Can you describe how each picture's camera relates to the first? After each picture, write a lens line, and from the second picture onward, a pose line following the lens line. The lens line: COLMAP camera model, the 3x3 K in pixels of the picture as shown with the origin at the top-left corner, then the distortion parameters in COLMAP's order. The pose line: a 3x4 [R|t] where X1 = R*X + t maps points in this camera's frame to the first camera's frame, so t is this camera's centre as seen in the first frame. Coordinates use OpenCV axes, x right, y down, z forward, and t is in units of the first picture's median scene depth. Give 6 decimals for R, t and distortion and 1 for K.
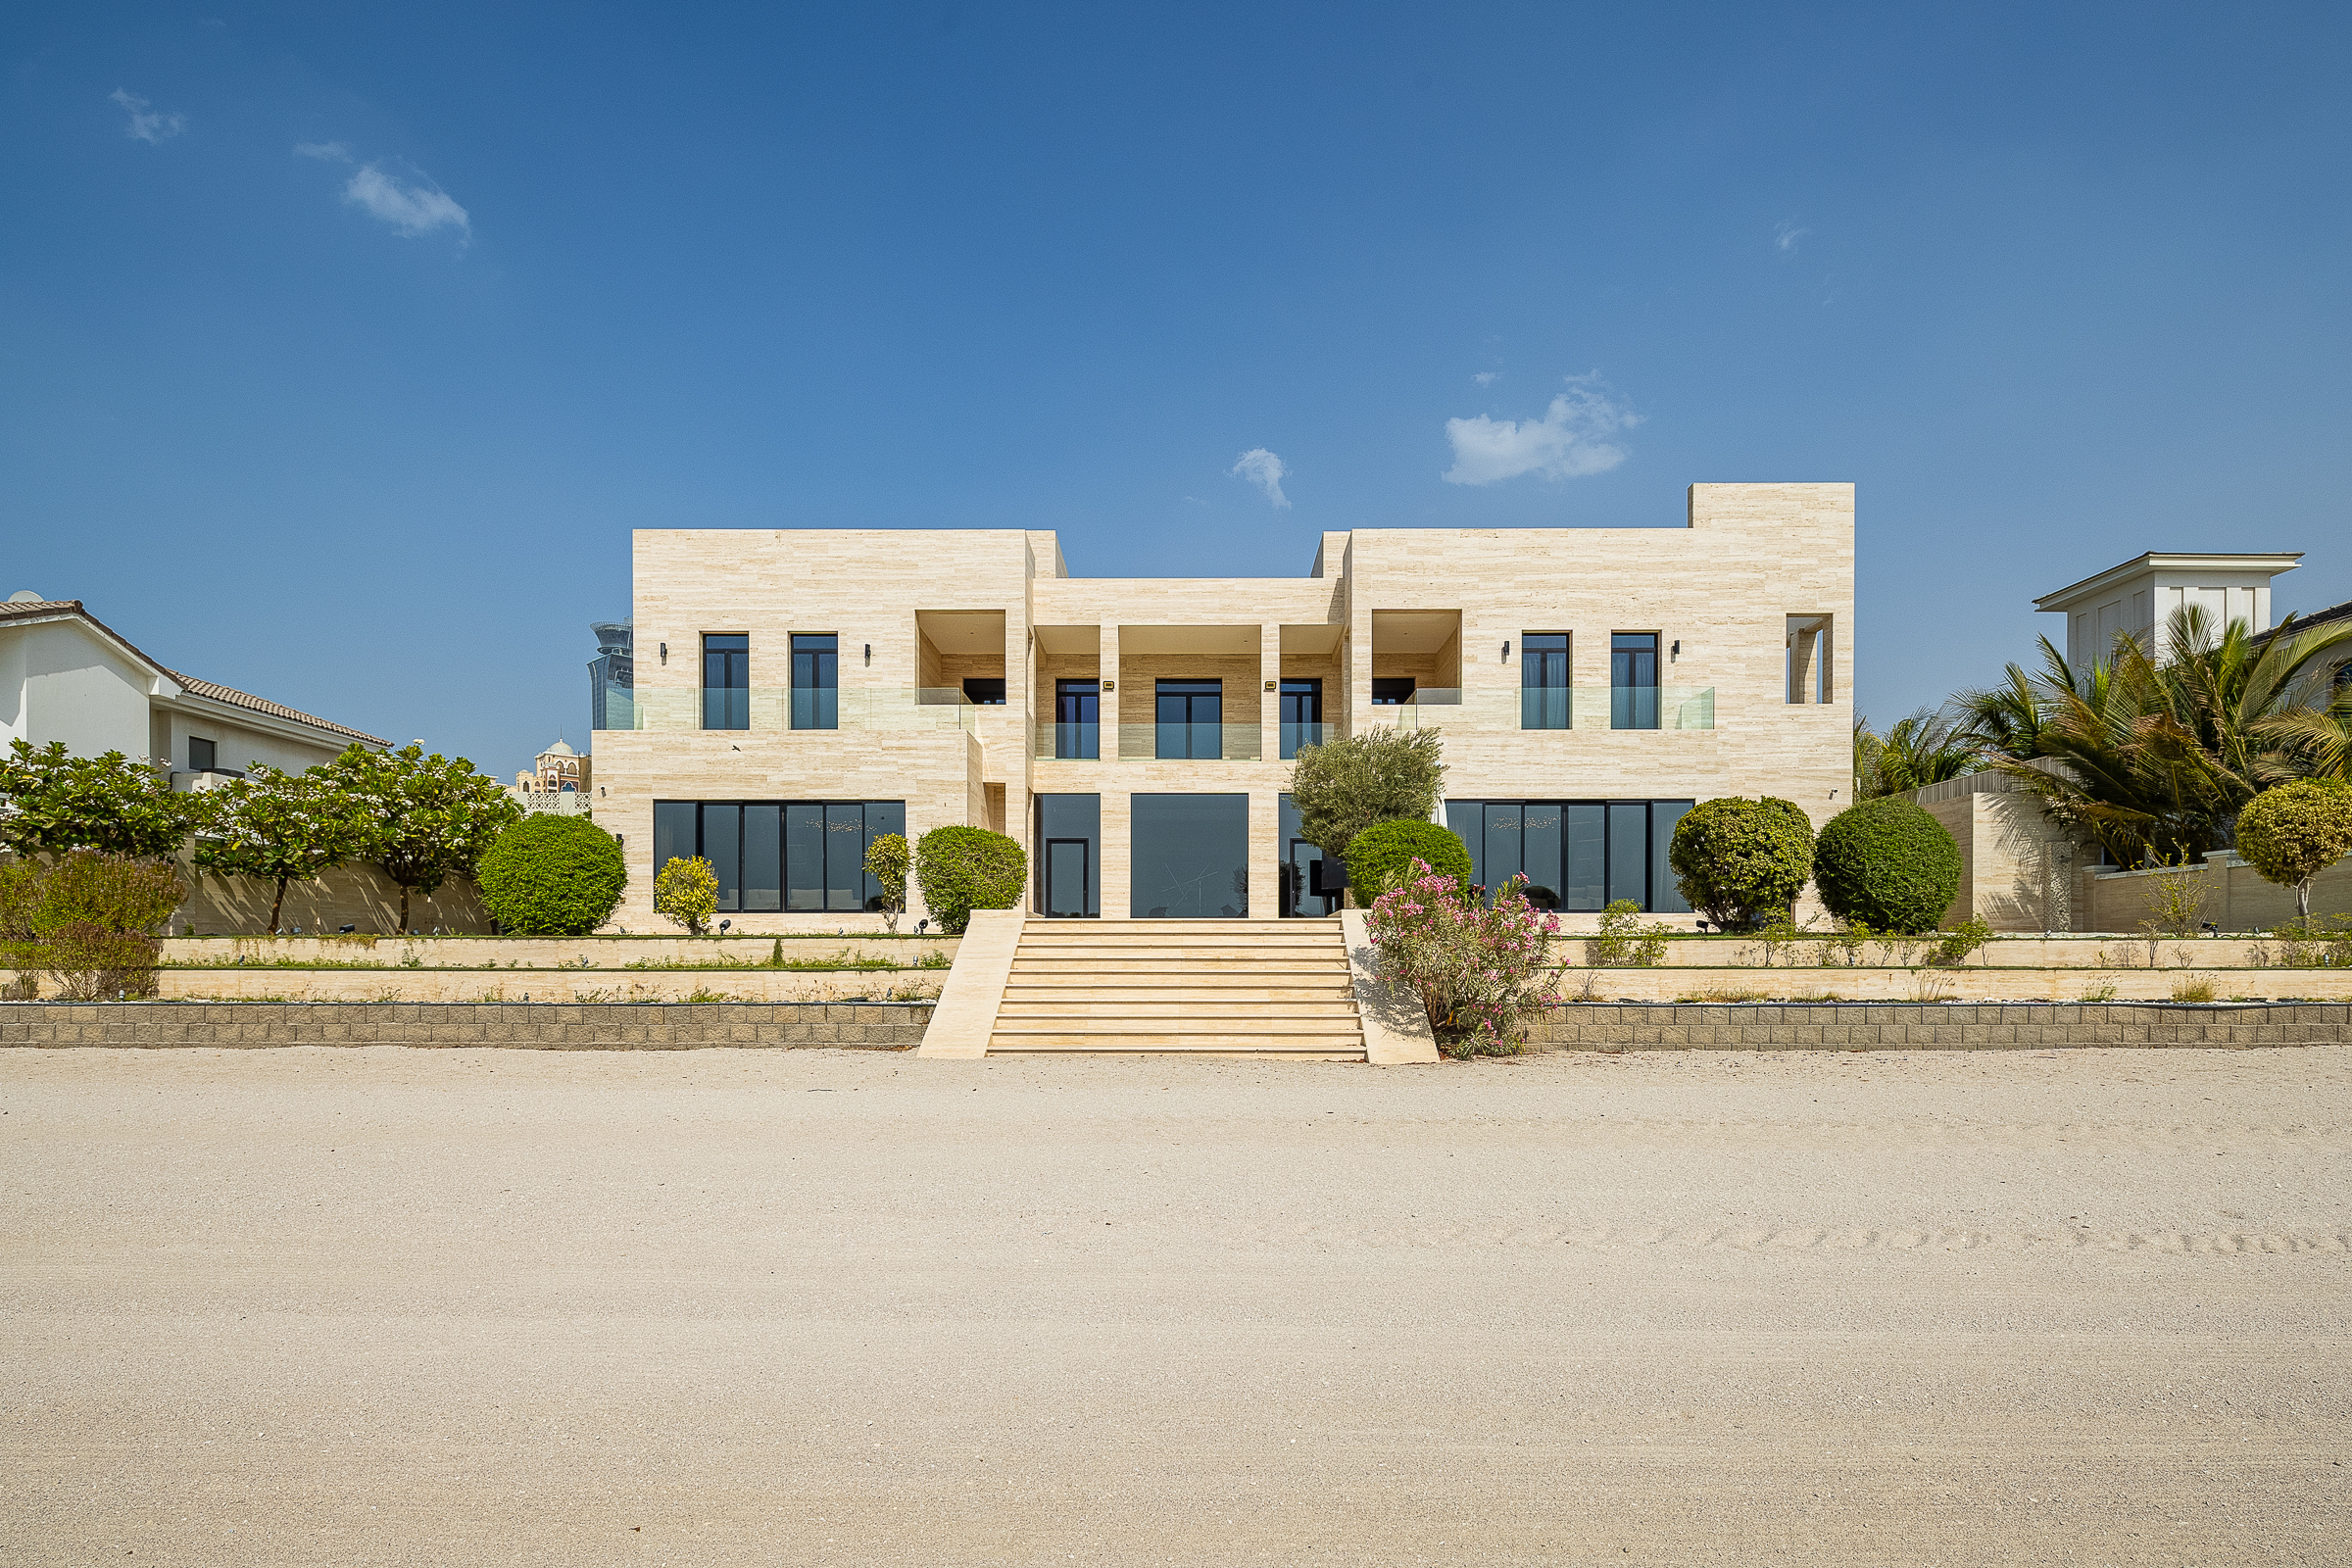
lens RADIAL K [[1145.8, 0, 1186.3], [0, 1145.8, 974.9], [0, 0, 1]] dist [0.007127, -0.005509]
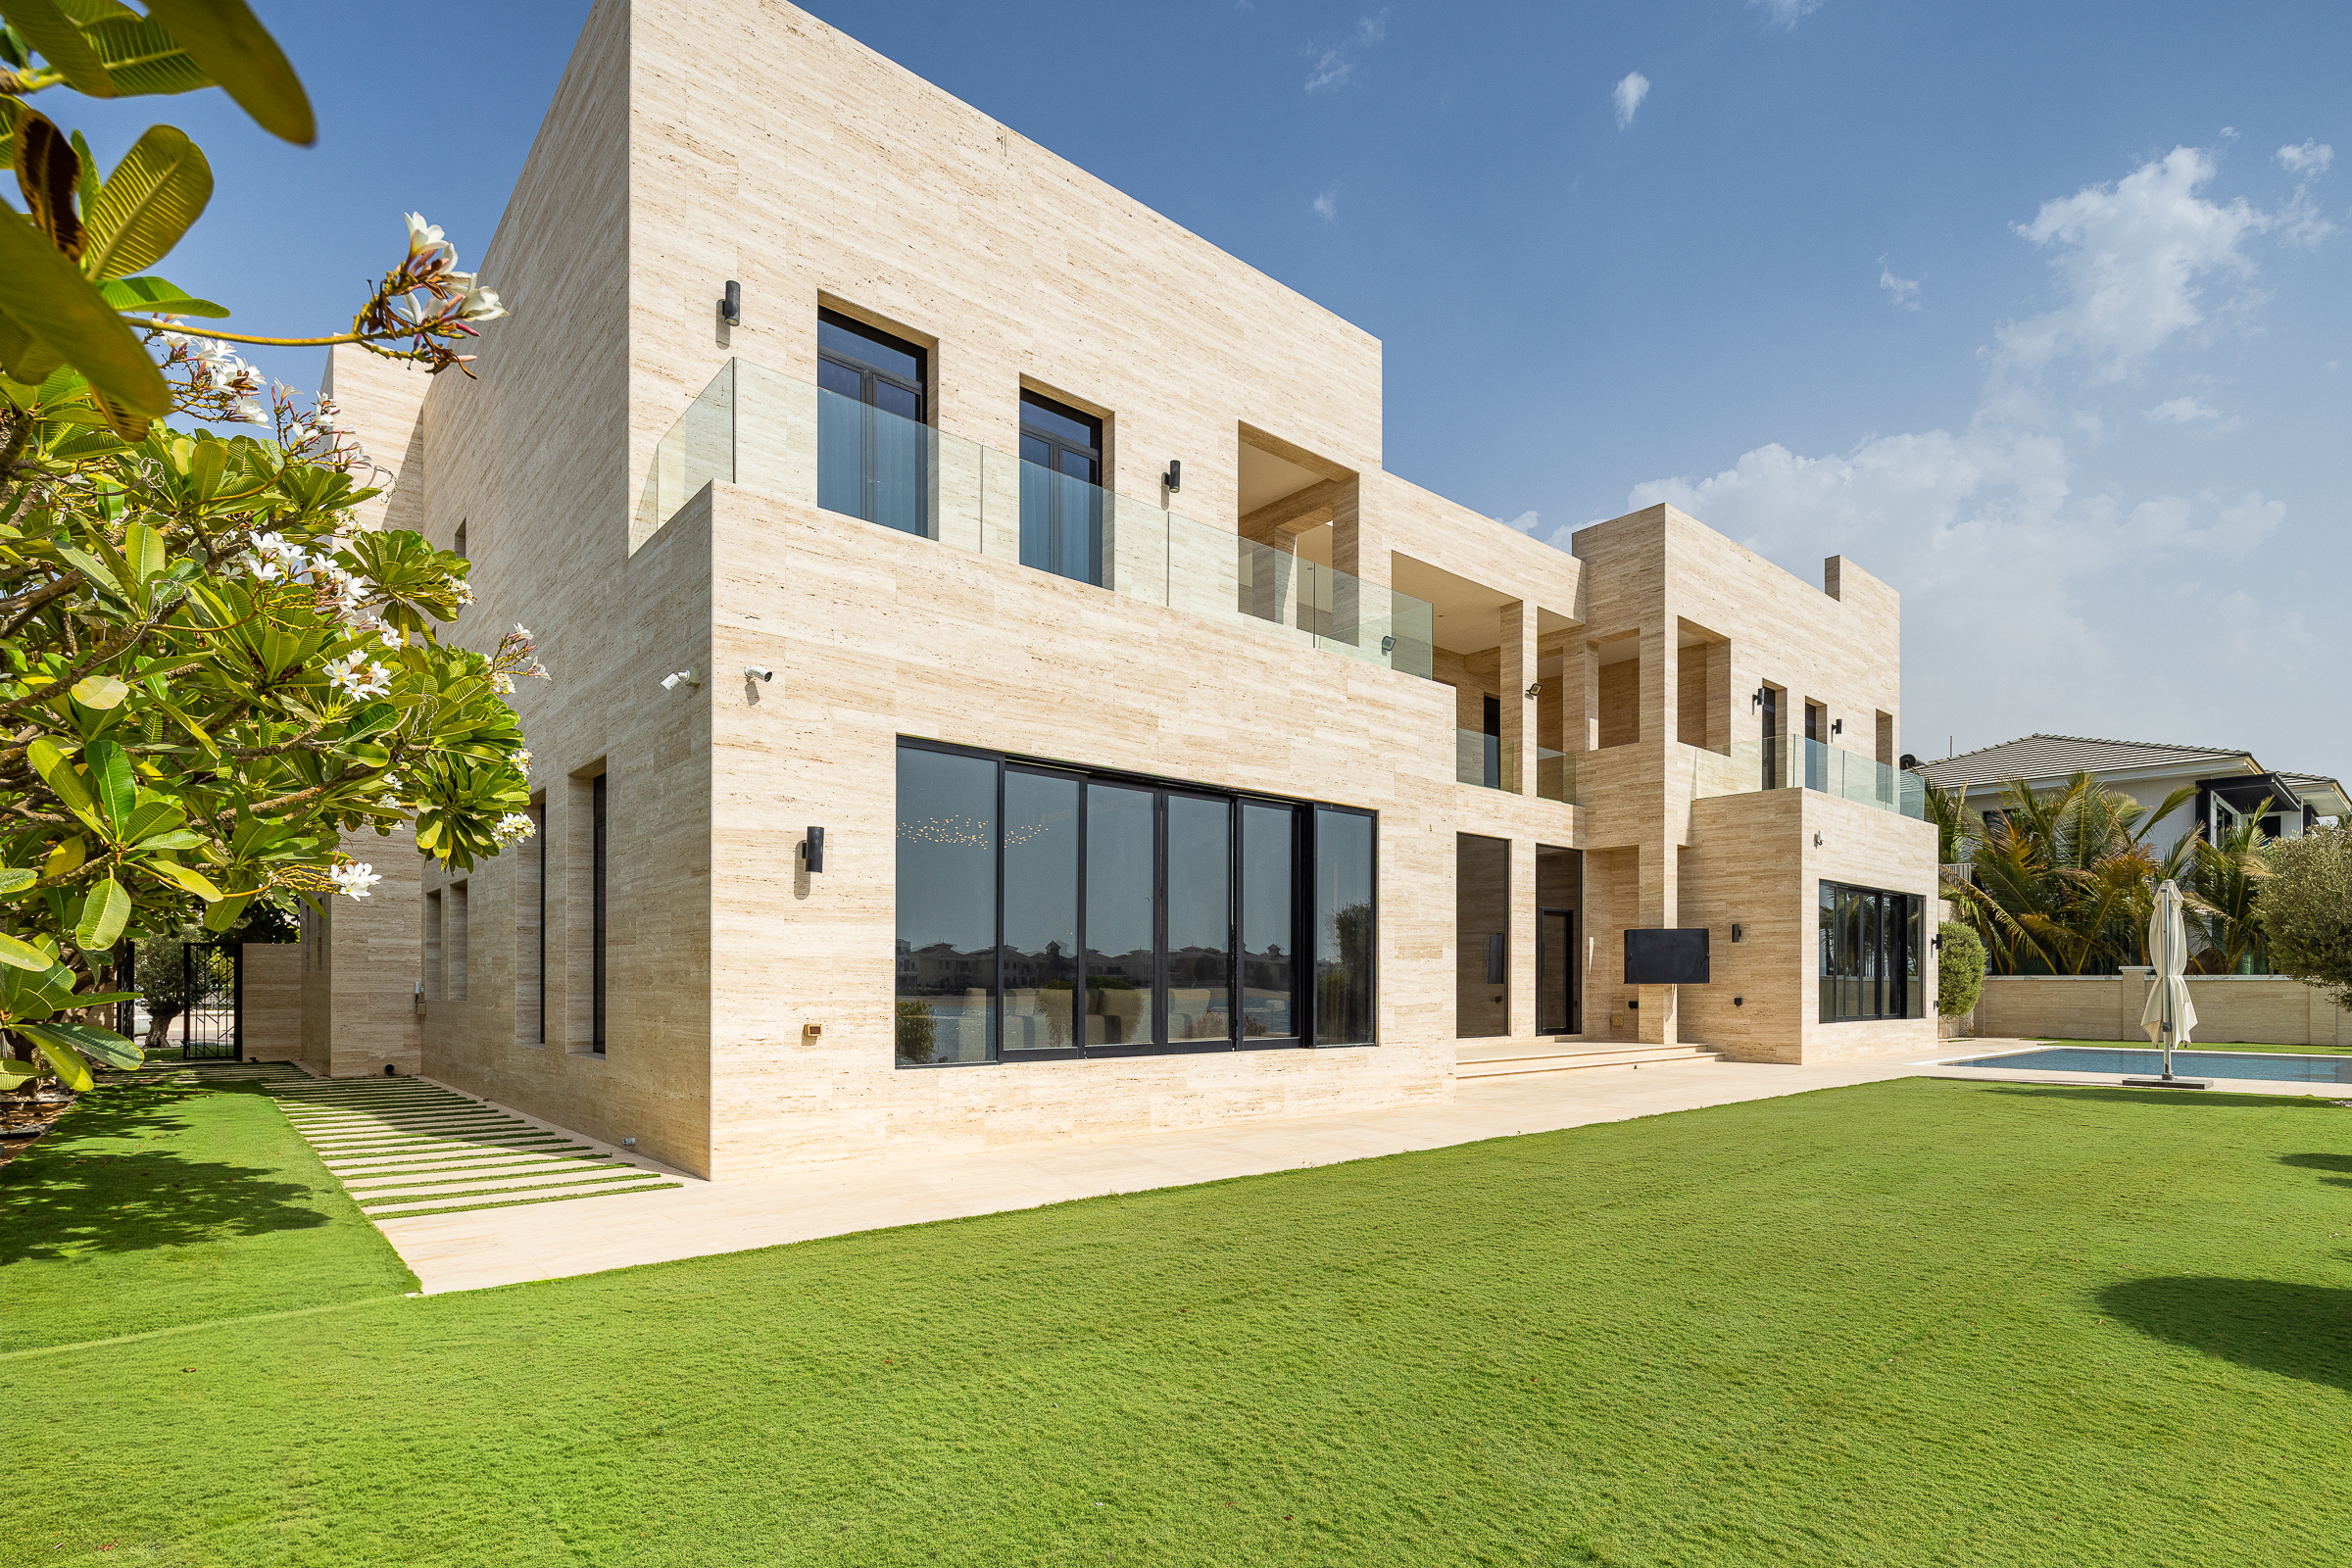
lens RADIAL K [[1157.8, 0, 1177.3], [0, 1157.8, 983.8], [0, 0, 1]] dist [0.005605, -0.003436]
pose [[0.755878, 0.003507, 0.654703, -0.623690], [0.003903, 0.999944, -0.009864, -0.075672], [-0.654701, 0.010011, 0.755822, 0.687154]]
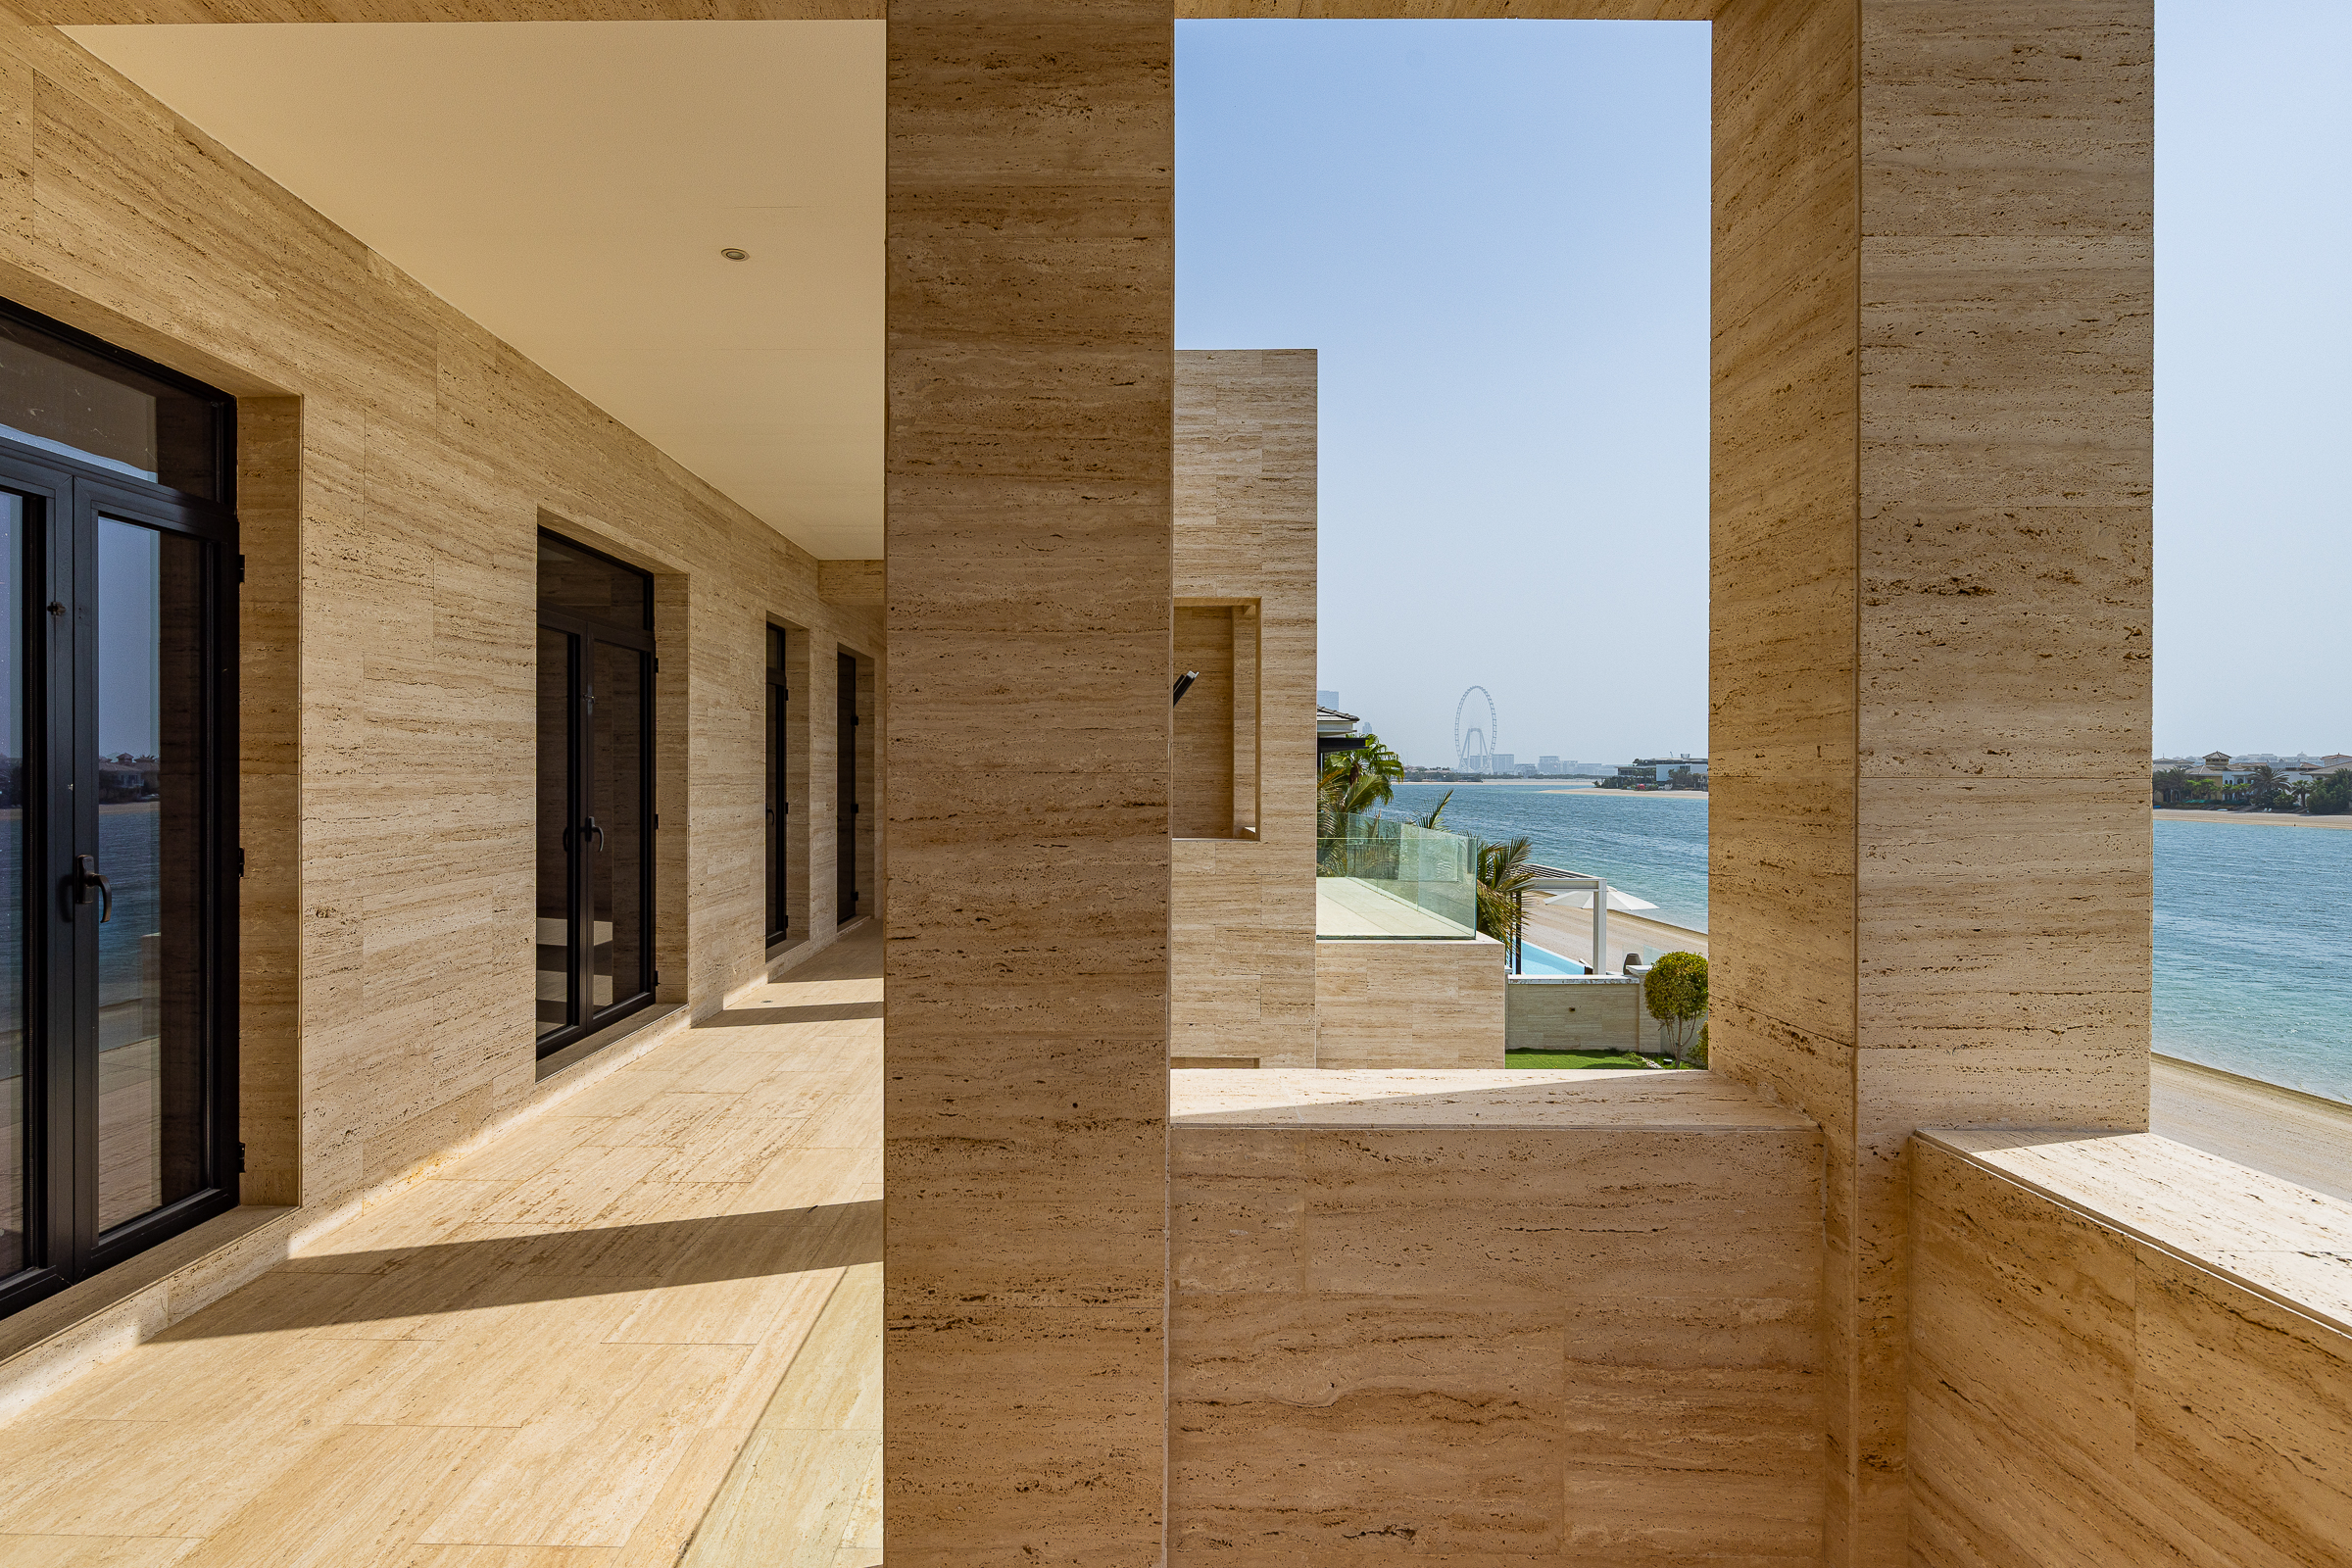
lens RADIAL K [[1189.9, 0, 1109.4], [0, 1189.9, 772.3], [0, 0, 1]] dist [0.002390, -0.003573]
pose [[0.006681, -0.003191, 0.999973, -0.236532], [0.003579, 0.999989, 0.003167, -0.278683], [-0.999971, 0.003558, 0.006693, 1.140830]]
